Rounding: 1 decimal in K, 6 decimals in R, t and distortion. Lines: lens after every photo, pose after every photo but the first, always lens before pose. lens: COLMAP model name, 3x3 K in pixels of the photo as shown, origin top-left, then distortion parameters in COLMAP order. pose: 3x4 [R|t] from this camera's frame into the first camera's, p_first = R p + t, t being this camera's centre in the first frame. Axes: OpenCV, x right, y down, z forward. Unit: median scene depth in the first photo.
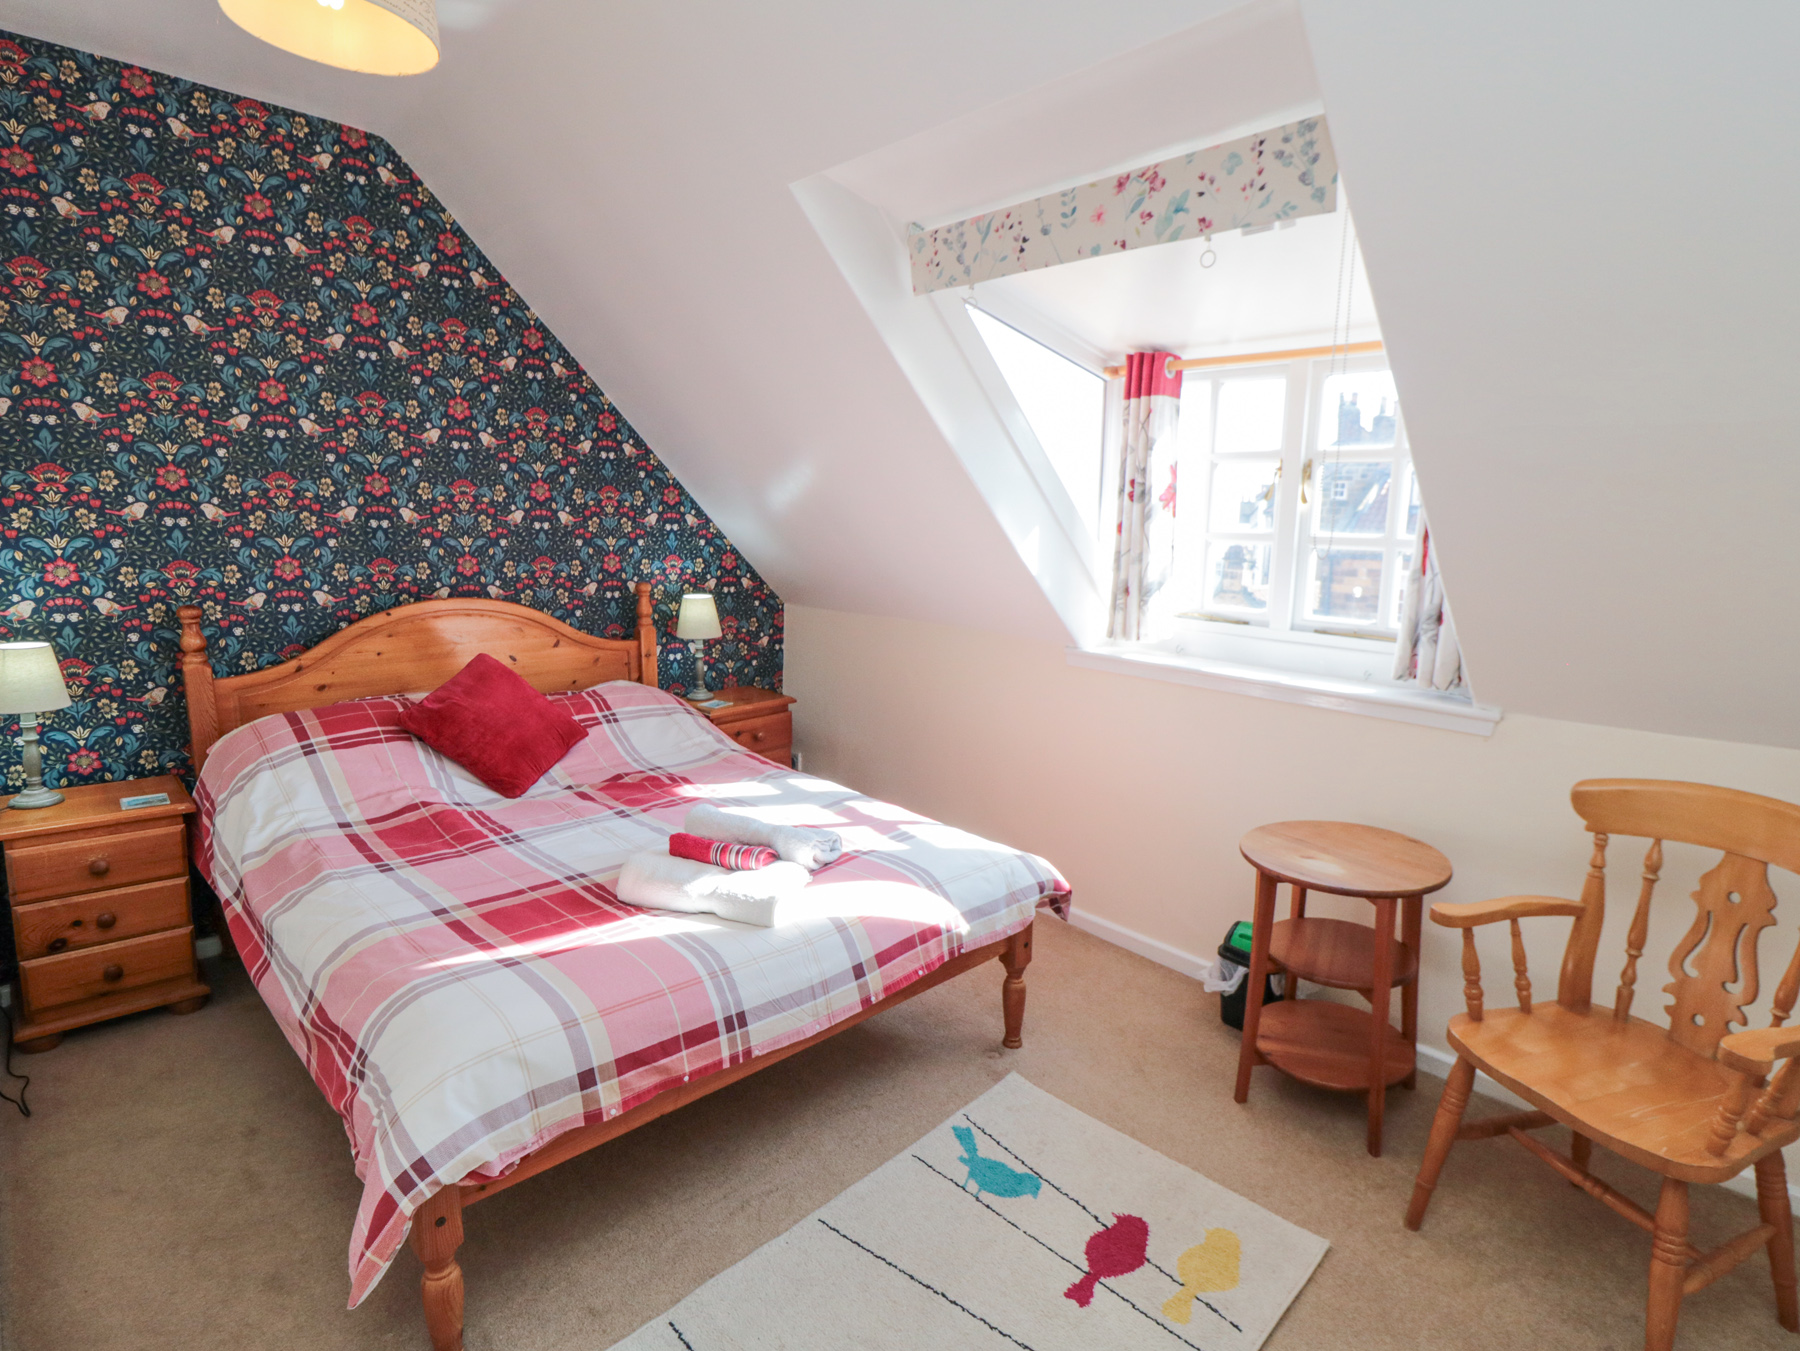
lens RADIAL K [[939.1, 0, 933.1], [0, 939.1, 666.2], [0, 0, 1]] dist [0.007303, -0.016842]
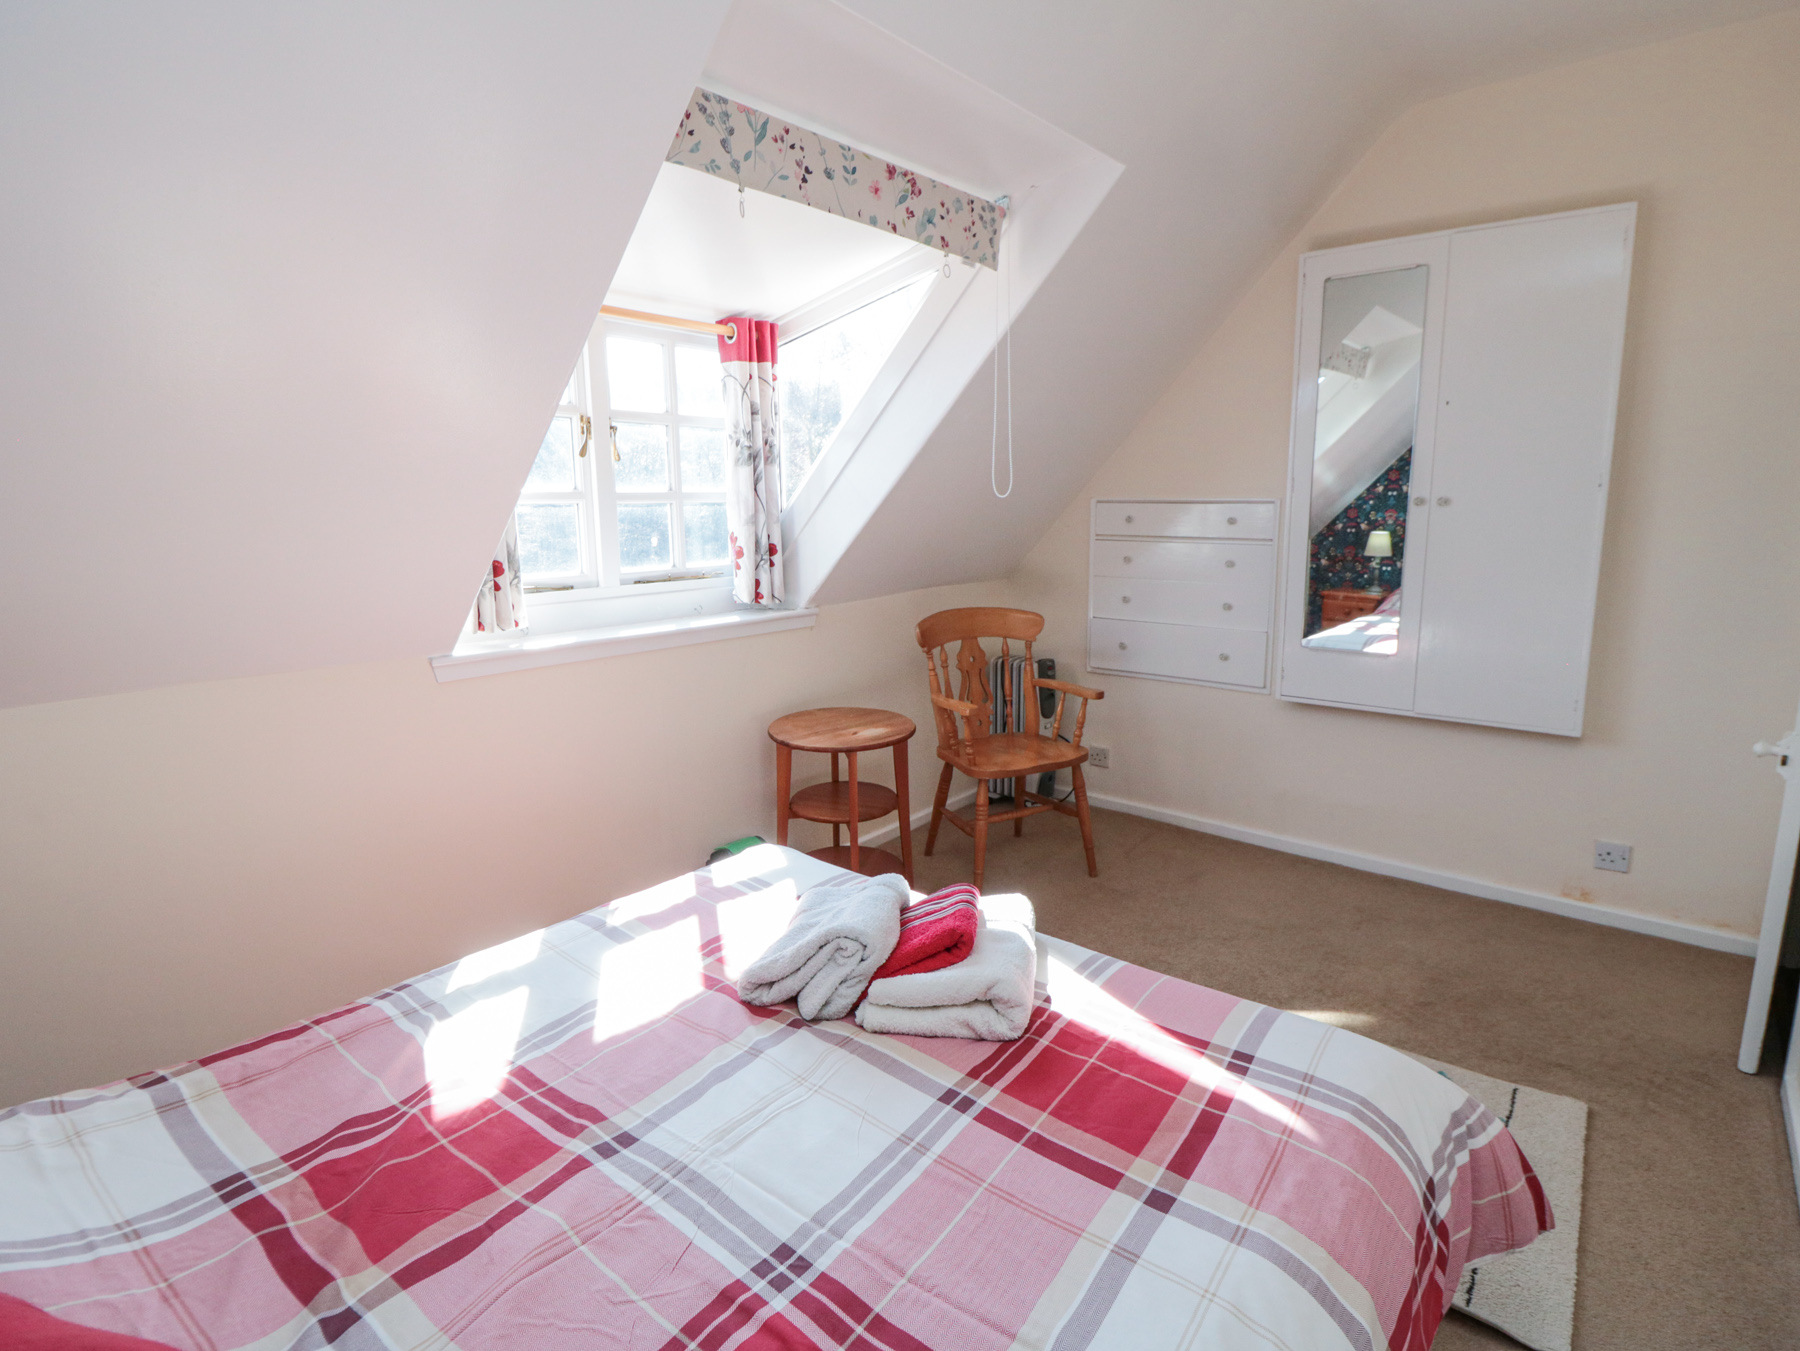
lens RADIAL K [[939.1, 0, 933.1], [0, 939.1, 666.2], [0, 0, 1]] dist [0.007303, -0.016842]
pose [[-0.140624, -0.198663, 0.969927, -0.756669], [0.165188, 0.961222, 0.220829, -0.136897], [-0.976185, 0.191274, -0.102354, 0.877484]]
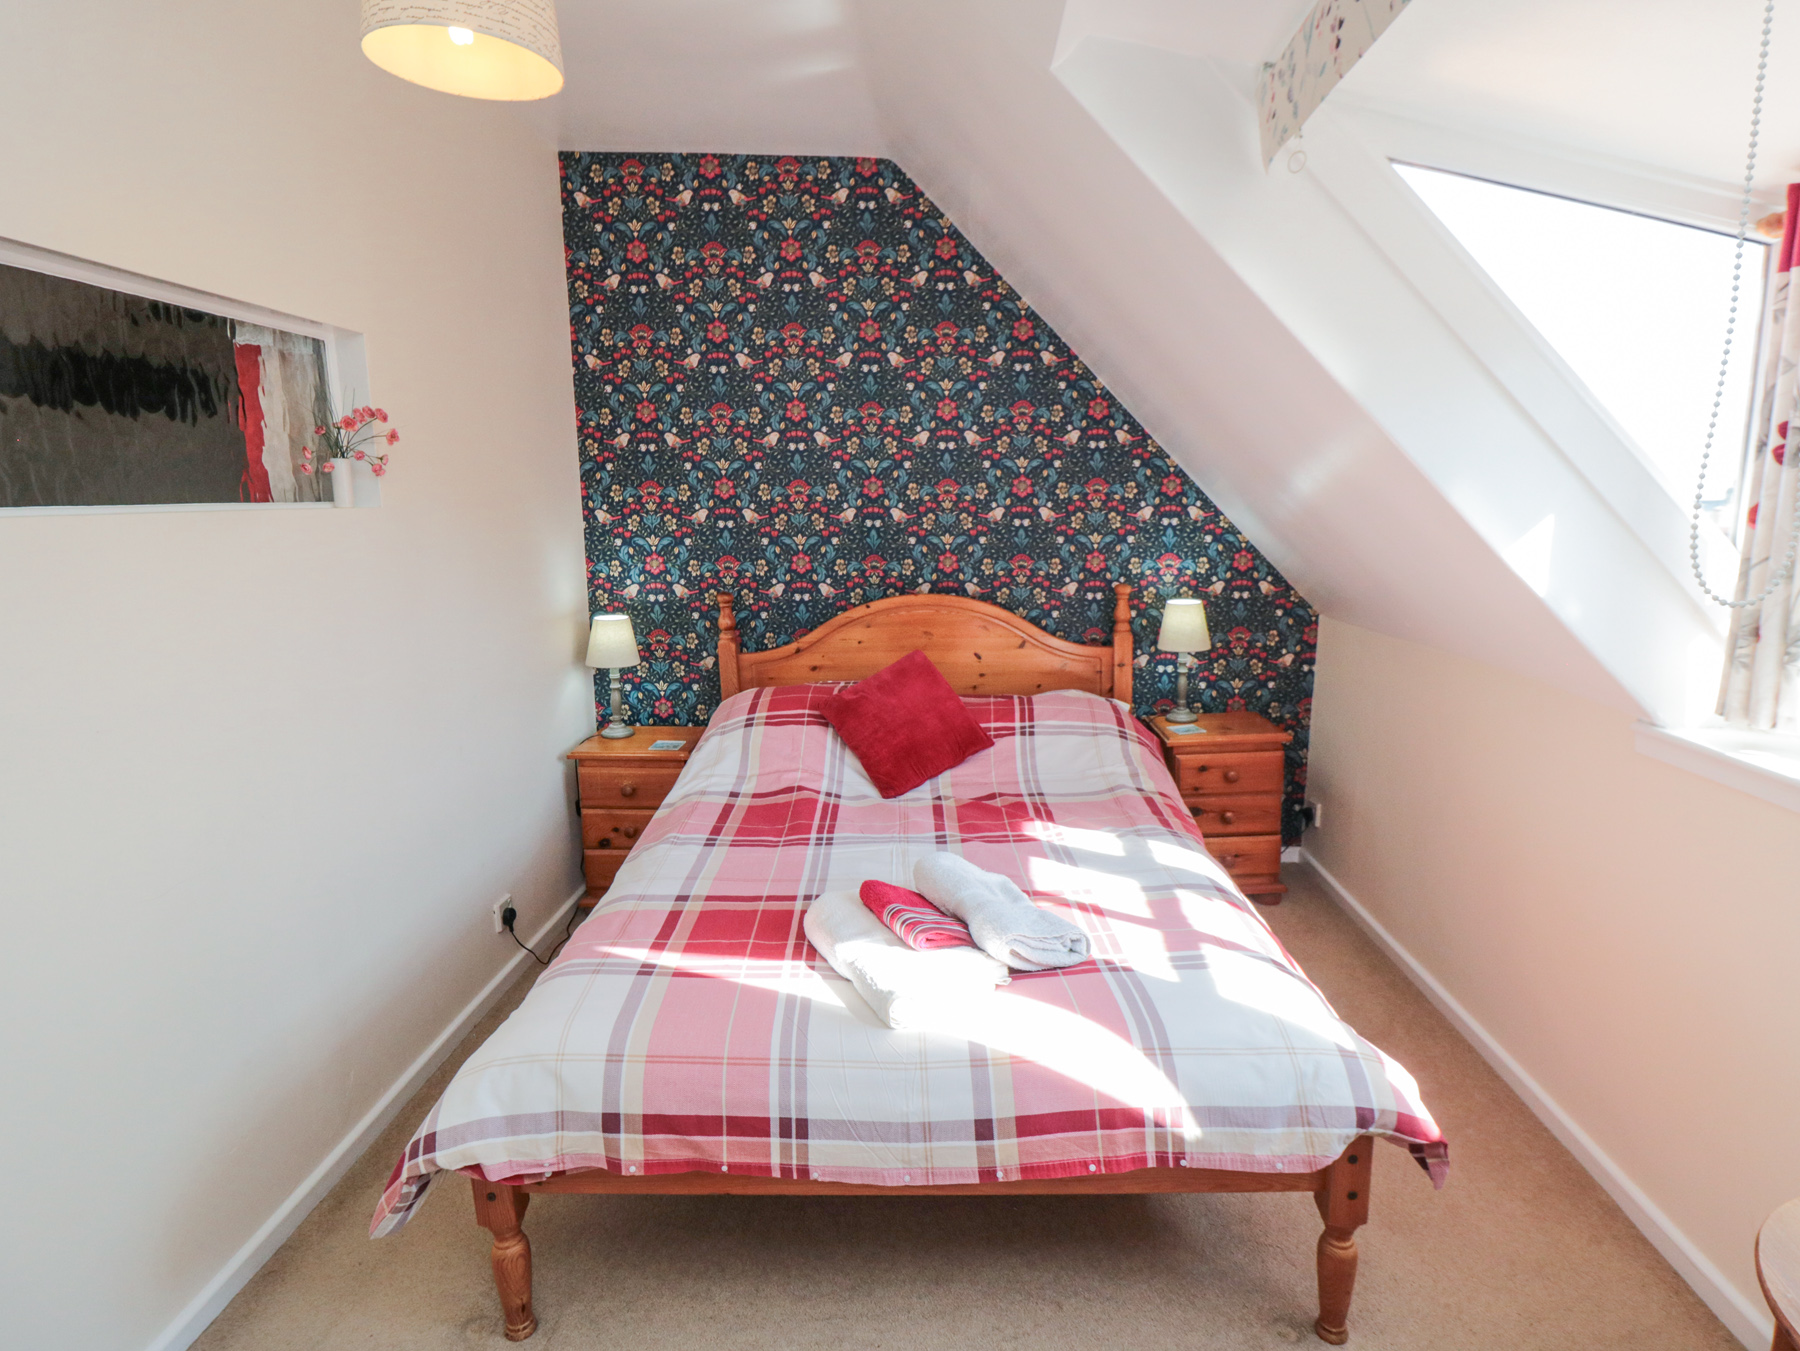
lens RADIAL K [[939.1, 0, 933.1], [0, 939.1, 666.2], [0, 0, 1]] dist [0.007303, -0.016842]
pose [[0.704335, 0.094435, -0.703559, 0.299466], [-0.087937, 0.995085, 0.045532, -0.052672], [0.704400, 0.029799, 0.709177, 0.349330]]
